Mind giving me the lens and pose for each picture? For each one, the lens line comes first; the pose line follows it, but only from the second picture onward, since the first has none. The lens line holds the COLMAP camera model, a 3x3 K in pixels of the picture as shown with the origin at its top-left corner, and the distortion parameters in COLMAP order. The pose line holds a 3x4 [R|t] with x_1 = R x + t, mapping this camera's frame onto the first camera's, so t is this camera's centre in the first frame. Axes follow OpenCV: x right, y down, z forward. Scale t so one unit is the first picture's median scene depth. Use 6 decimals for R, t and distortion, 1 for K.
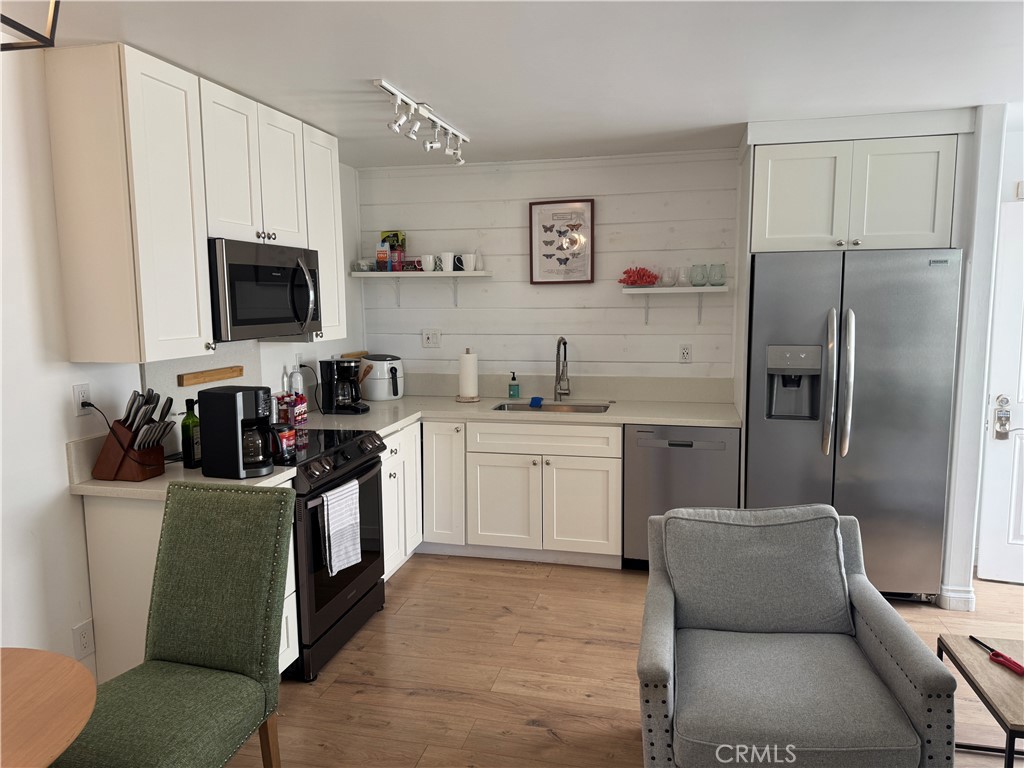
lens RADIAL K [[719.2, 0, 508.4], [0, 719.2, 386.2], [0, 0, 1]] dist [0.030632, -0.040120]
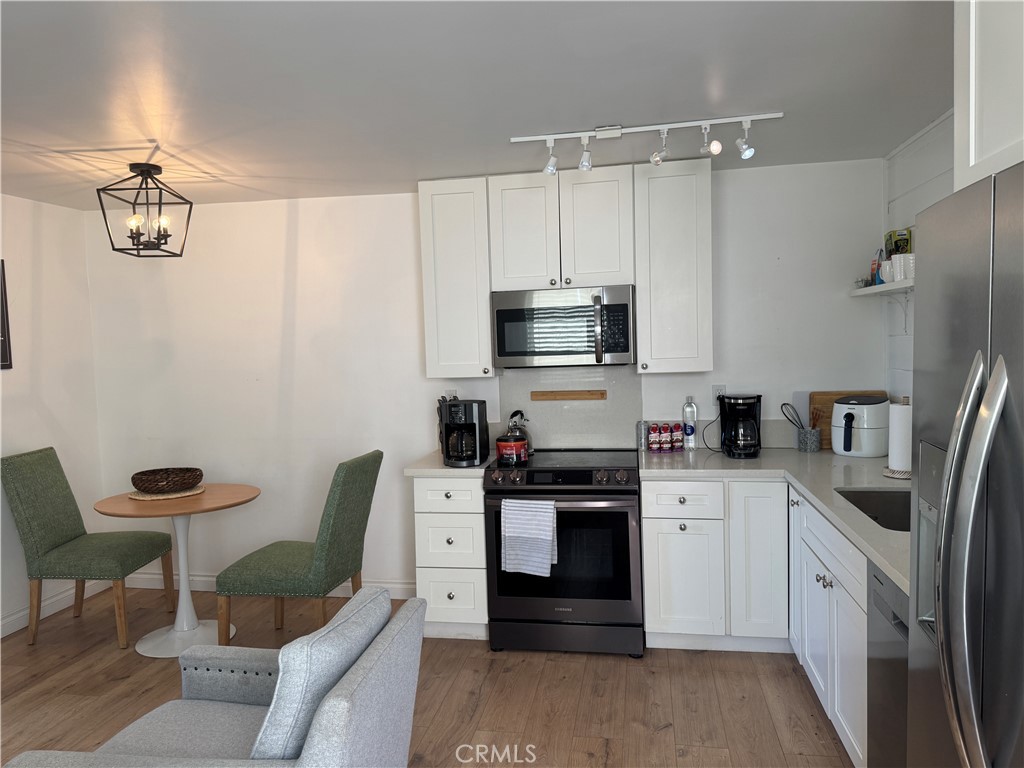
lens RADIAL K [[728.3, 0, 508.2], [0, 728.3, 397.0], [0, 0, 1]] dist [0.152927, -0.286589]
pose [[0.049259, 0.084394, -0.995214, 0.642493], [-0.088333, 0.992887, 0.079825, -0.079743], [0.994872, 0.083978, 0.056364, 0.639180]]
